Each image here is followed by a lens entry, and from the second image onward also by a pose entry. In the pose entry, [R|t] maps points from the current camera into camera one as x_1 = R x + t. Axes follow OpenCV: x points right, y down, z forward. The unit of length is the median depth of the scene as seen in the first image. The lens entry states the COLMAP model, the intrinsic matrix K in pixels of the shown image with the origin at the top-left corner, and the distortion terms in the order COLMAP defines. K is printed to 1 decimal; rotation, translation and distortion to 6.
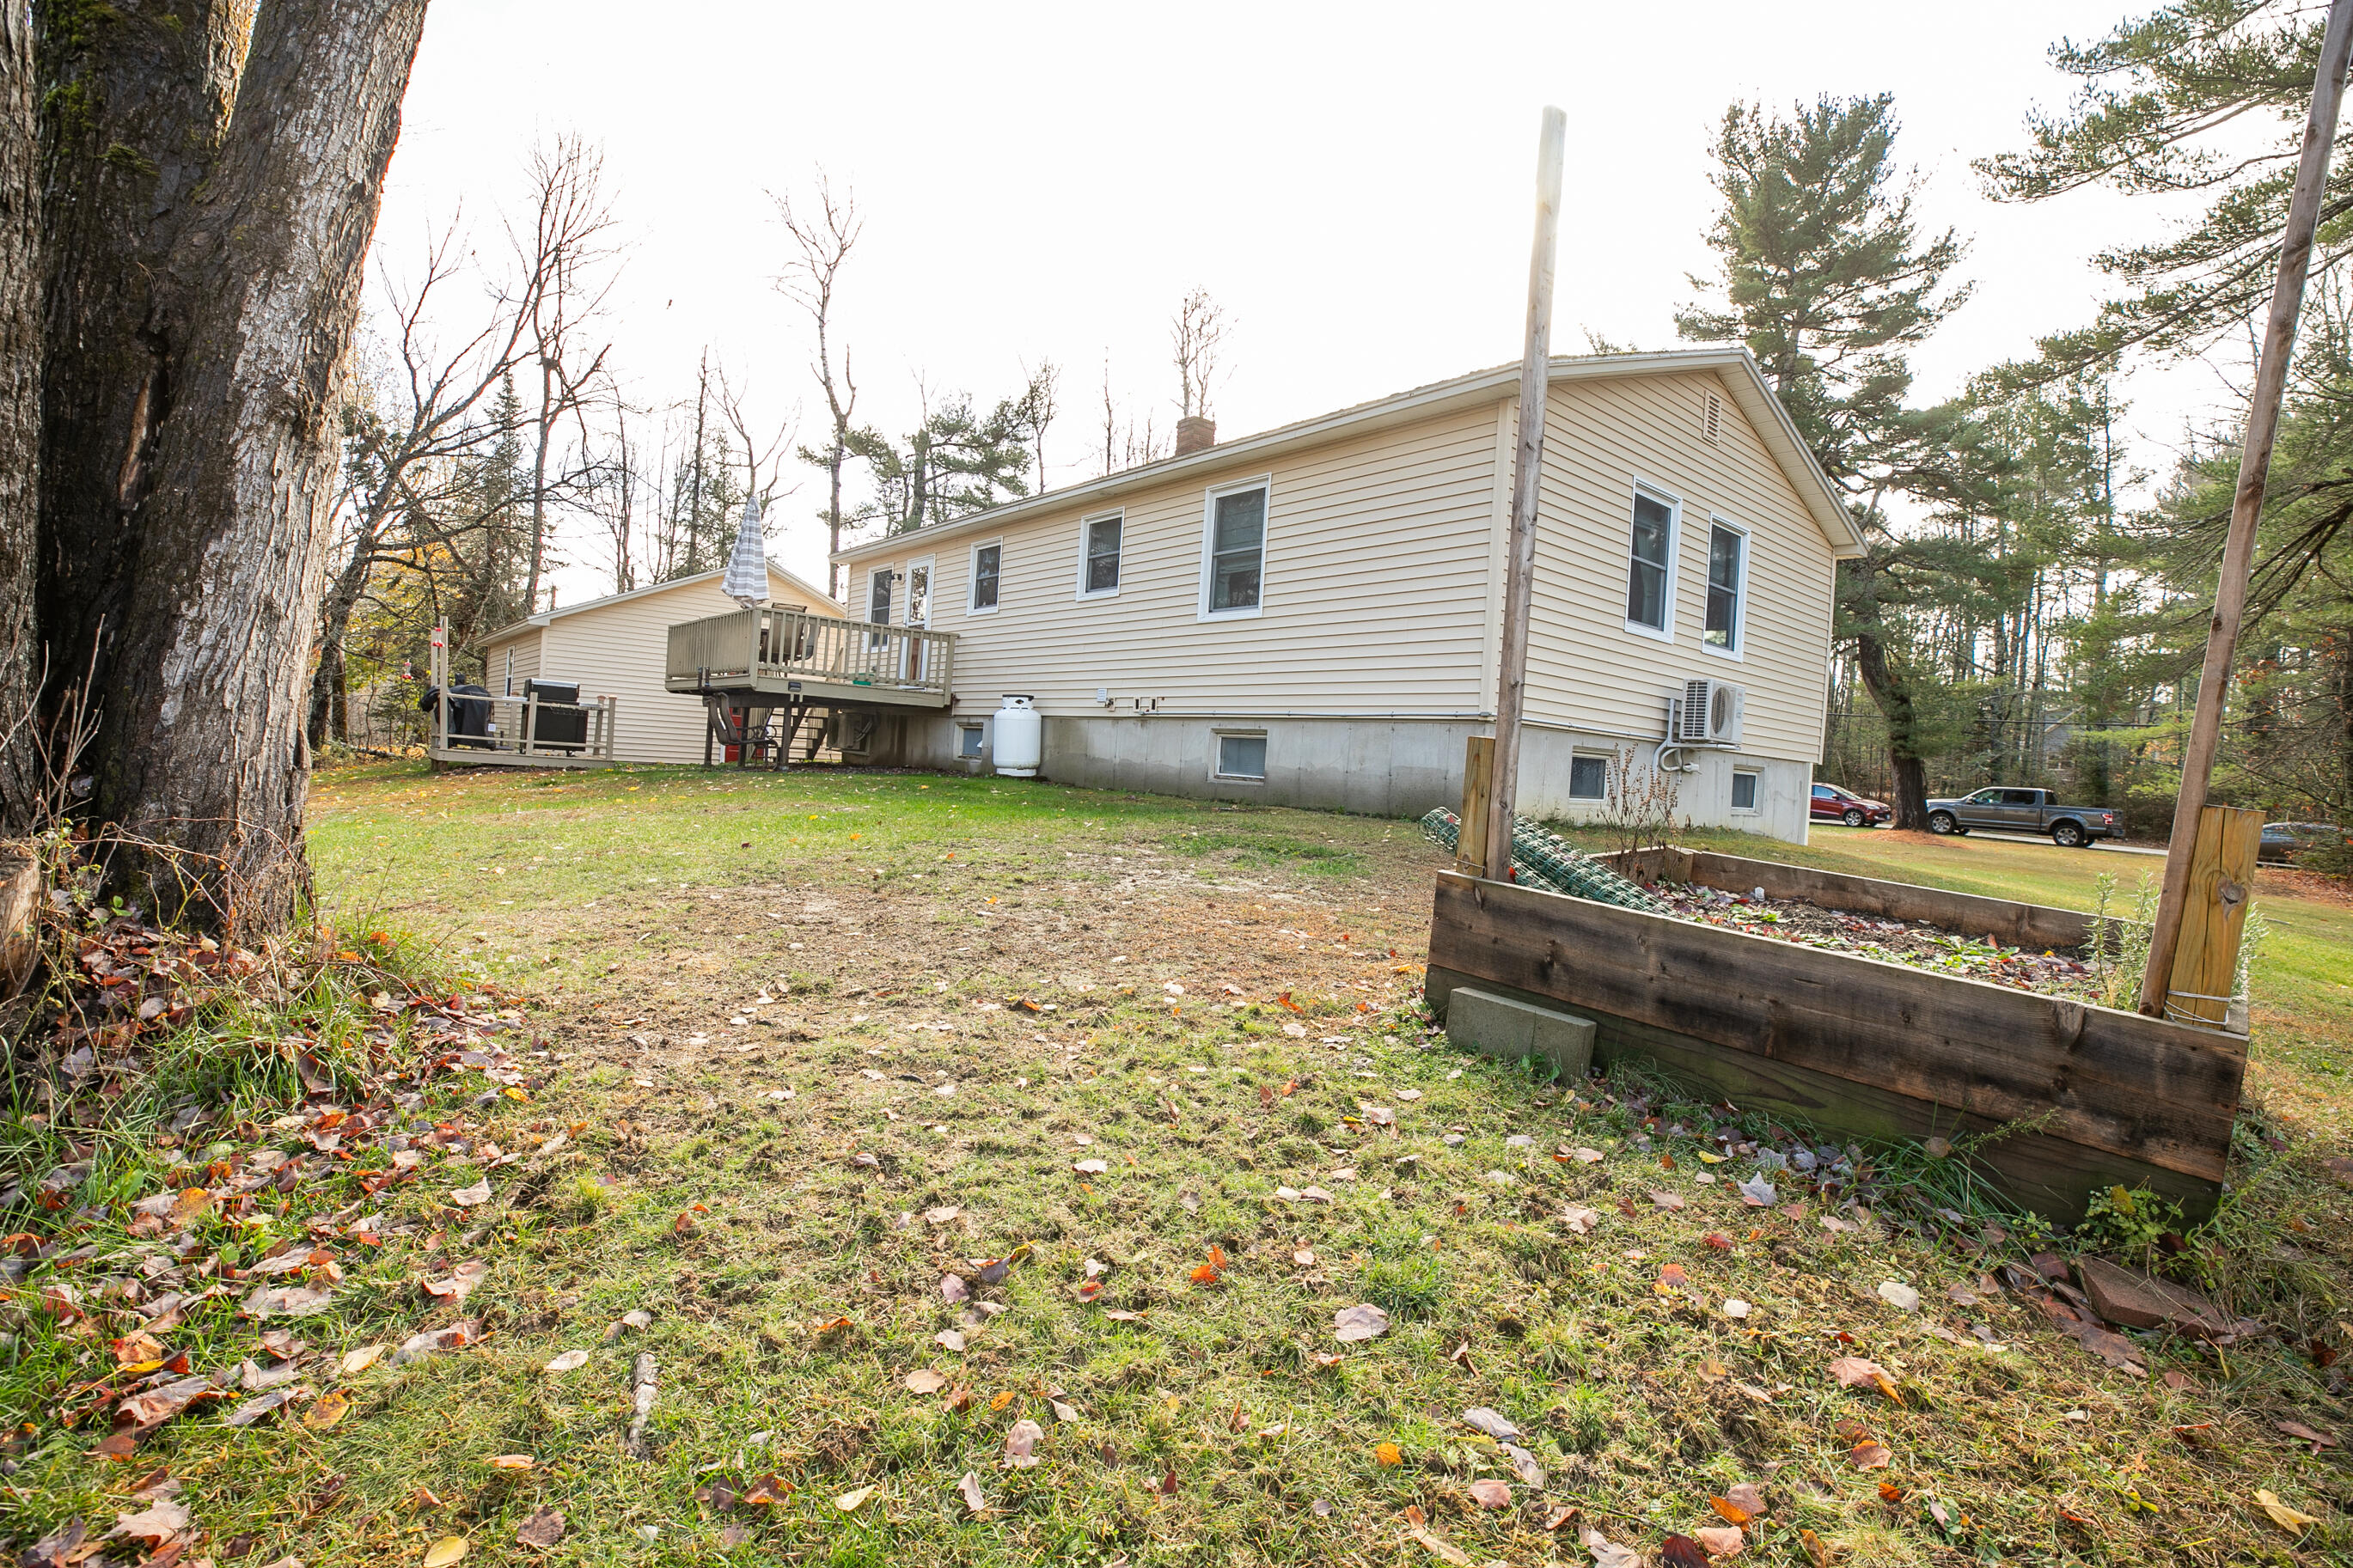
lens RADIAL K [[1051.6, 0, 1199.6], [0, 1051.6, 764.6], [0, 0, 1]] dist [-0.042426, 0.012845]
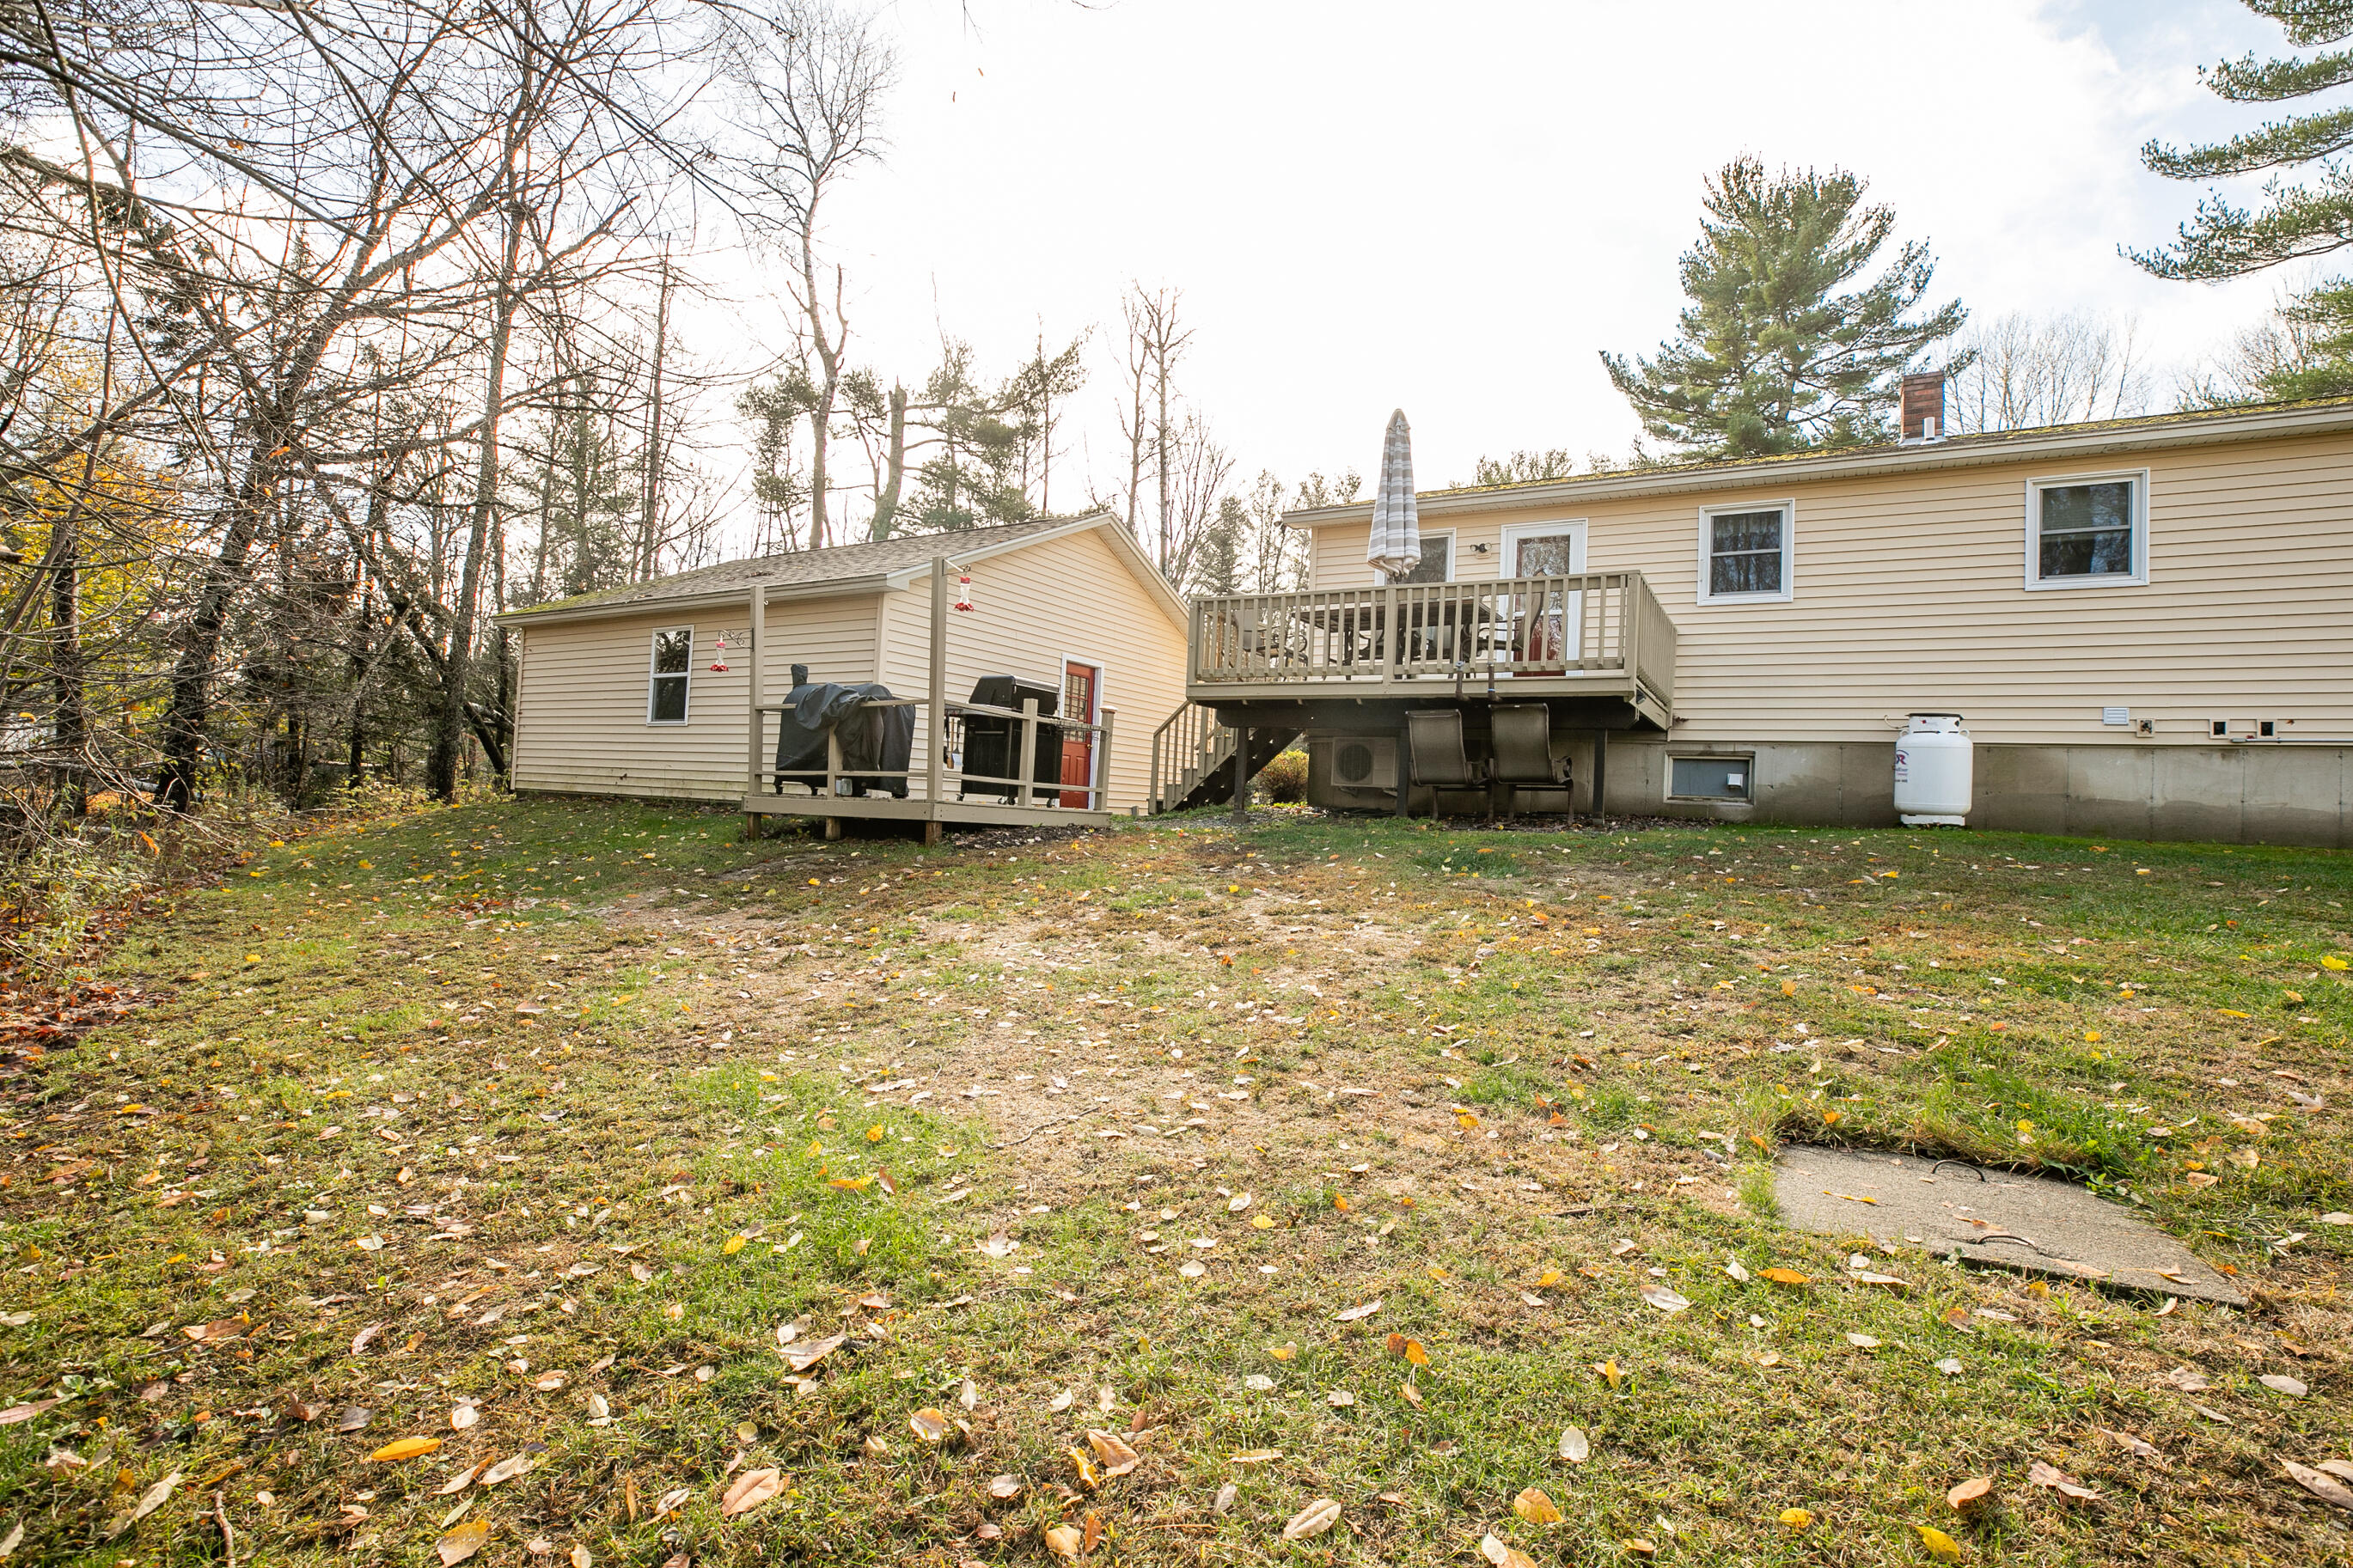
lens RADIAL K [[1051.6, 0, 1215.1], [0, 1051.6, 771.6], [0, 0, 1]] dist [-0.042426, 0.012845]
pose [[0.945044, -0.008478, 0.326834, -1.222288], [0.014078, 0.999792, -0.014771, -0.031882], [-0.326641, 0.018561, 0.944966, 0.679147]]
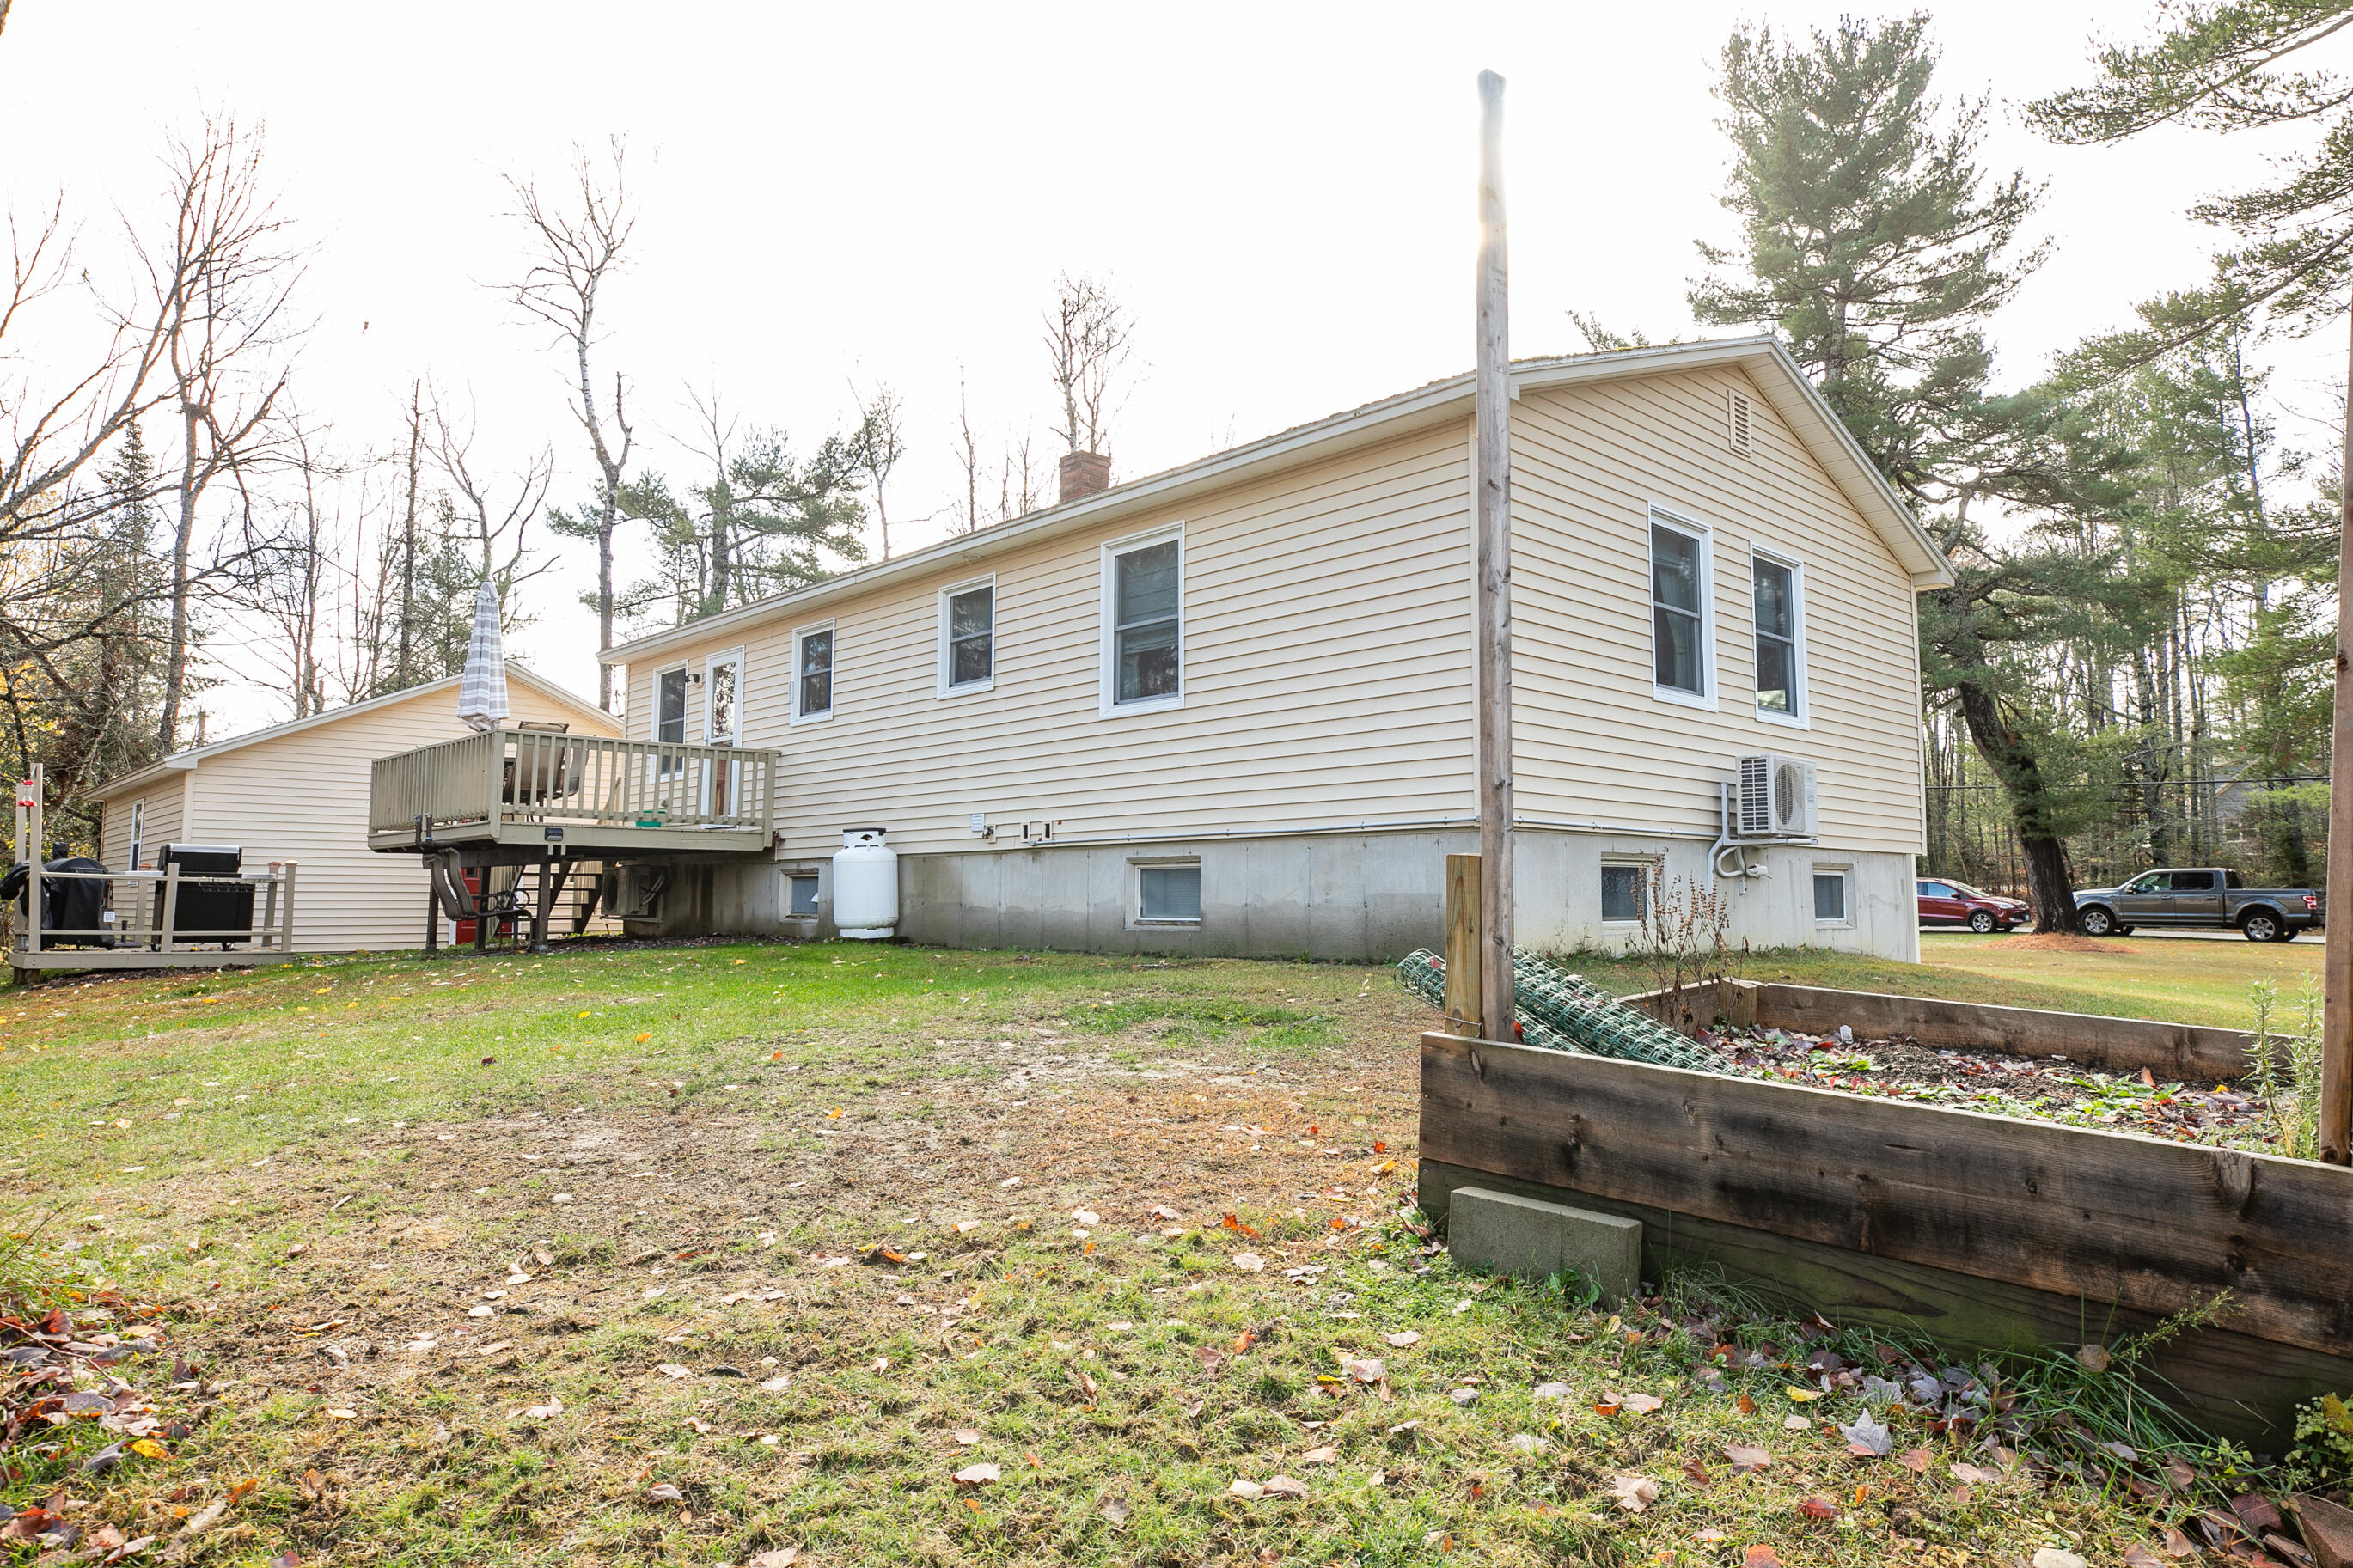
lens RADIAL K [[1416.5, 0, 1197.1], [0, 1416.5, 759.1], [0, 0, 1]] dist [-0.016467, 0.017445]
pose [[0.996553, -0.057221, 0.060064, 0.005644], [0.062970, 0.993128, -0.098649, -0.002139], [-0.054006, 0.102092, 0.993308, -0.013979]]
